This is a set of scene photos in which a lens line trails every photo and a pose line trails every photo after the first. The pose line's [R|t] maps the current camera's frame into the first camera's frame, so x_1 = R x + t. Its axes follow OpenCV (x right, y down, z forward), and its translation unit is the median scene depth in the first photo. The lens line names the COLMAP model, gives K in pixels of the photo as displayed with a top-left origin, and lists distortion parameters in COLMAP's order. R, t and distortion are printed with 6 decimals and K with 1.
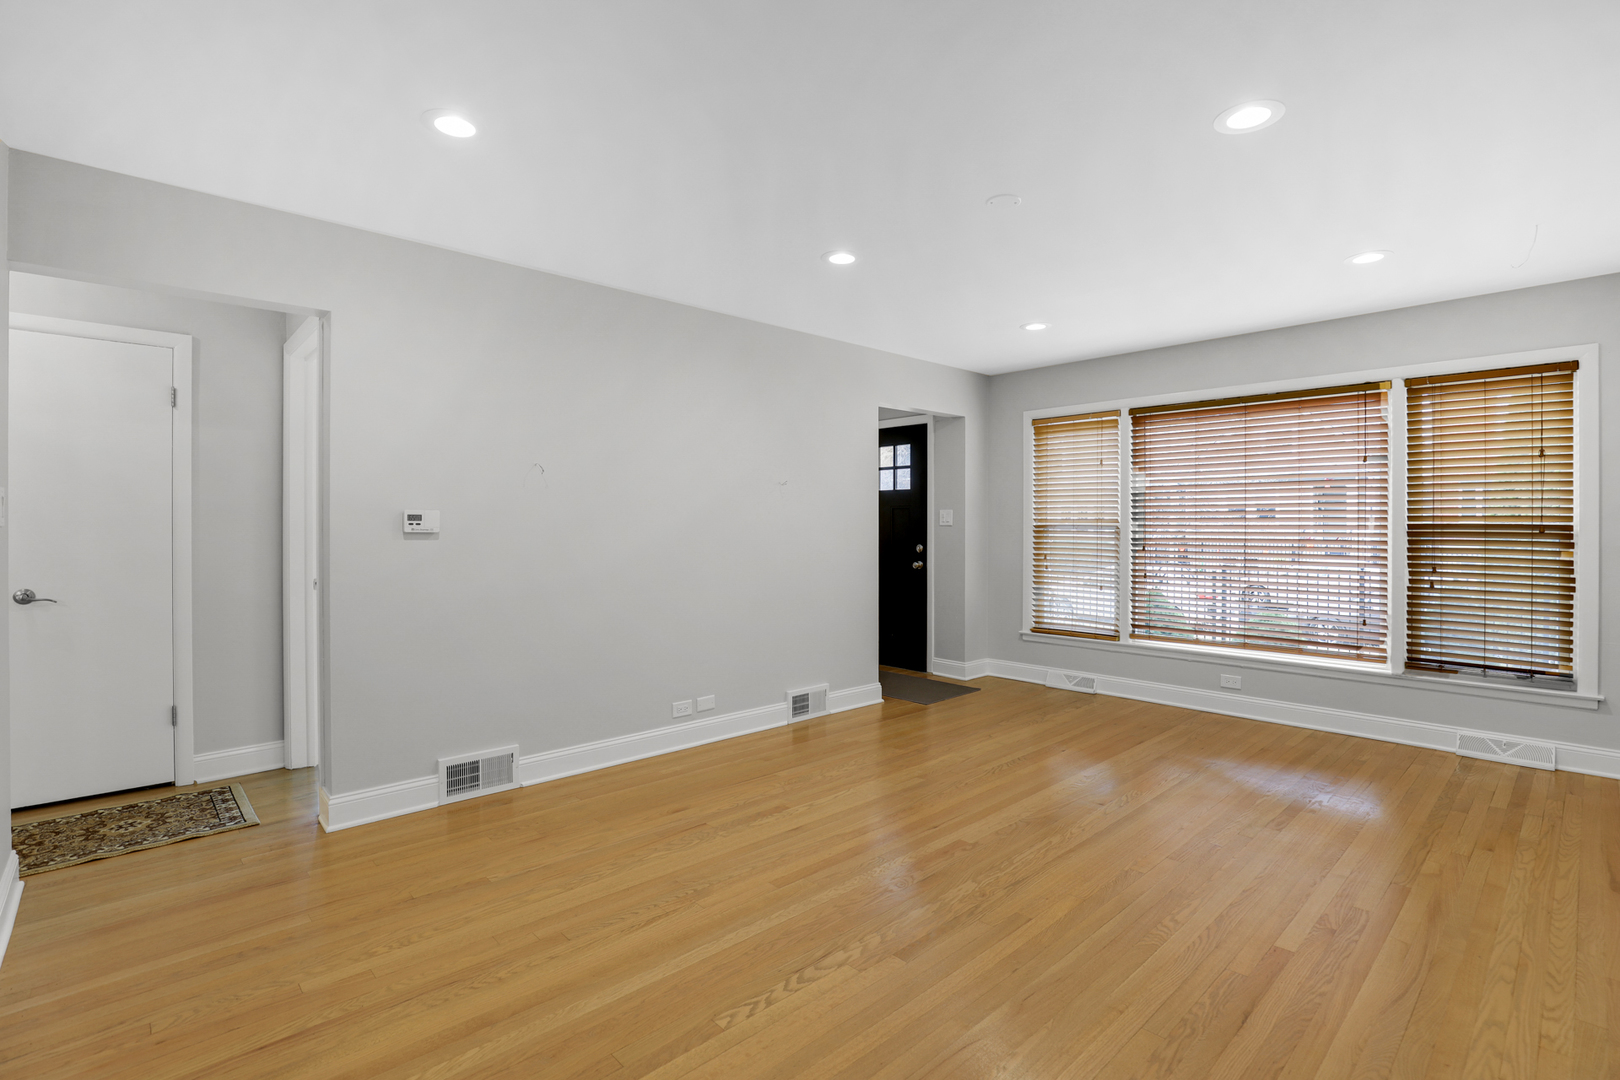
lens RADIAL K [[750.0, 0, 820.3], [0, 750.0, 527.6], [0, 0, 1]] dist [-0.035495, 0.007565]
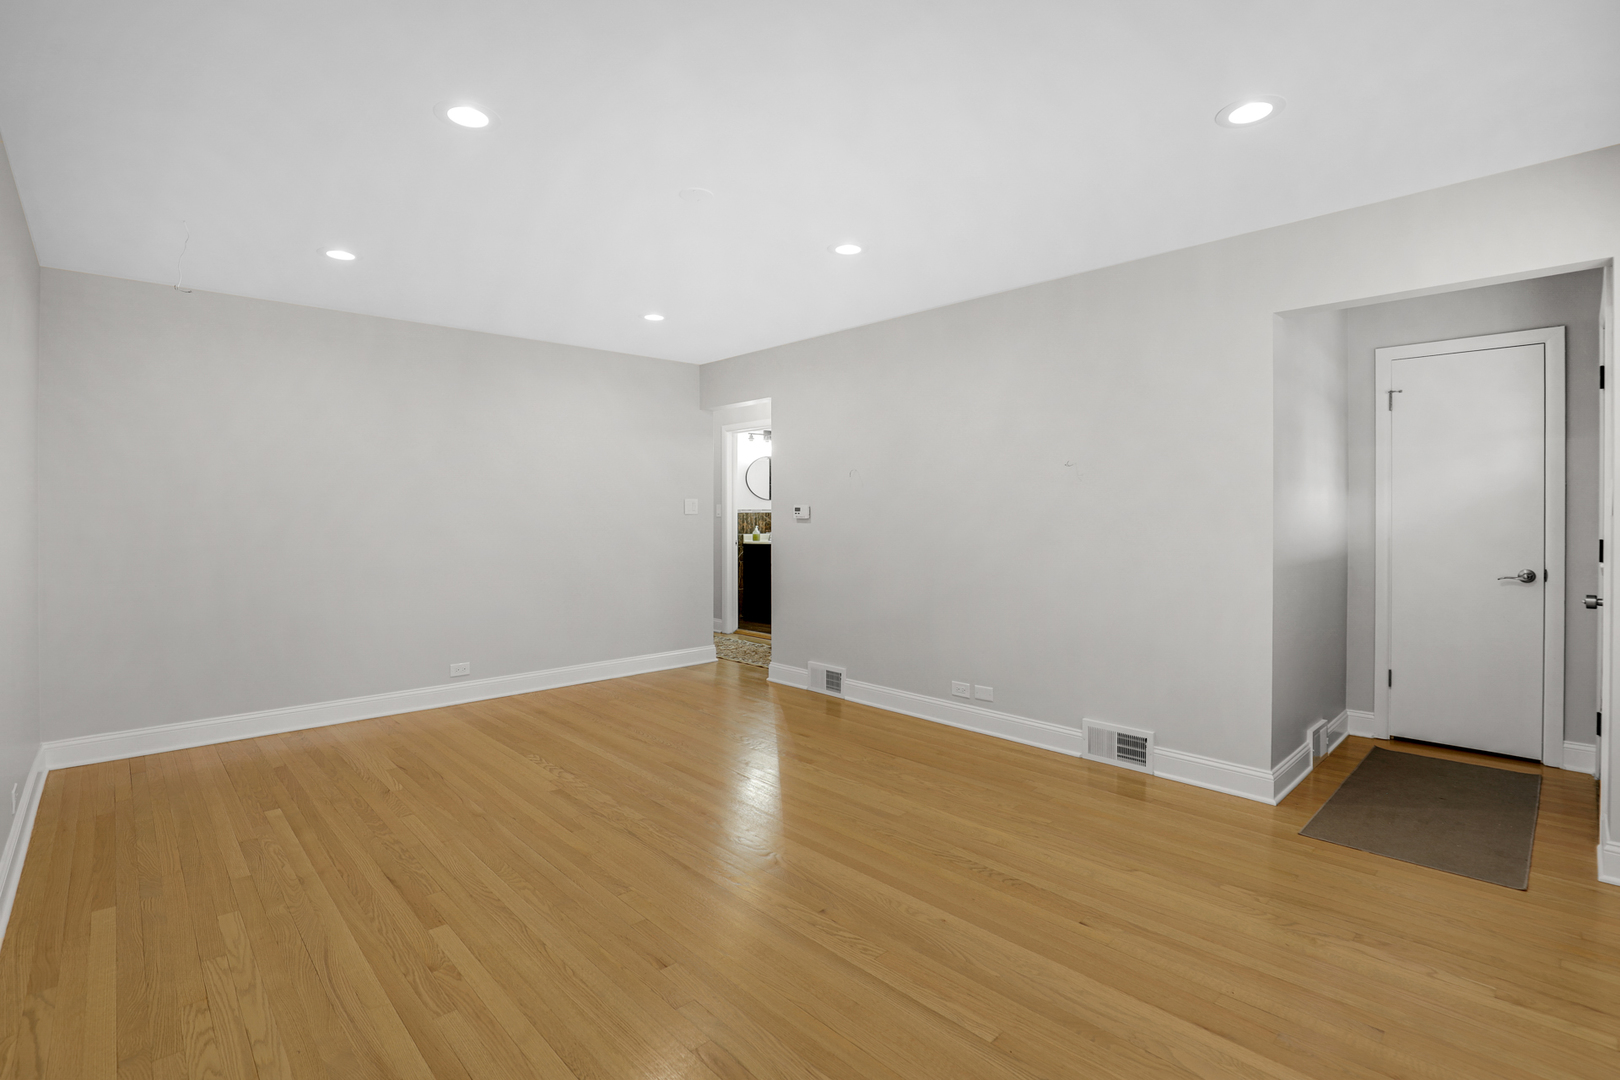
lens RADIAL K [[750.0, 0, 810.4], [0, 750.0, 534.6], [0, 0, 1]] dist [-0.035495, 0.007565]
pose [[0.001680, 0.029344, -0.999568, 1.002102], [-0.001360, 0.999569, 0.029341, -0.005585], [0.999998, 0.001311, 0.001719, 0.922407]]
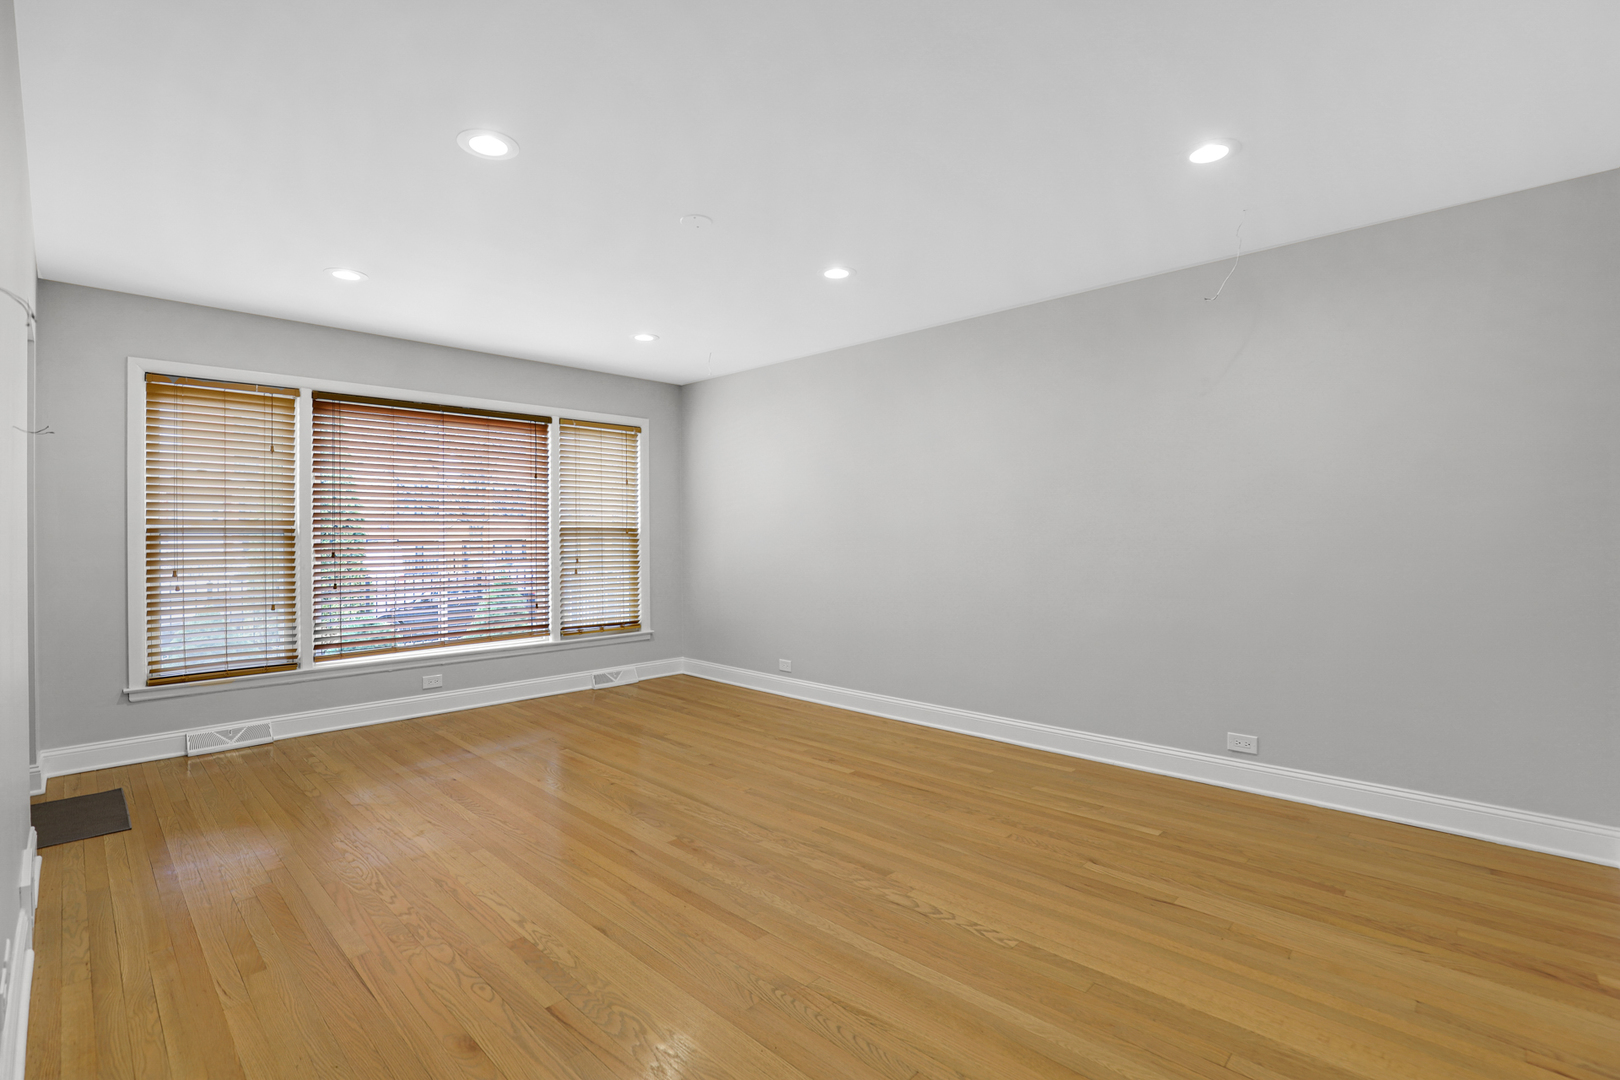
lens RADIAL K [[750.0, 0, 811.1], [0, 750.0, 541.2], [0, 0, 1]] dist [-0.035495, 0.007565]
pose [[-0.042208, -0.010112, 0.999058, -0.663822], [0.008708, 0.999907, 0.010489, 0.010862], [-0.999071, 0.009143, -0.042116, 0.705135]]
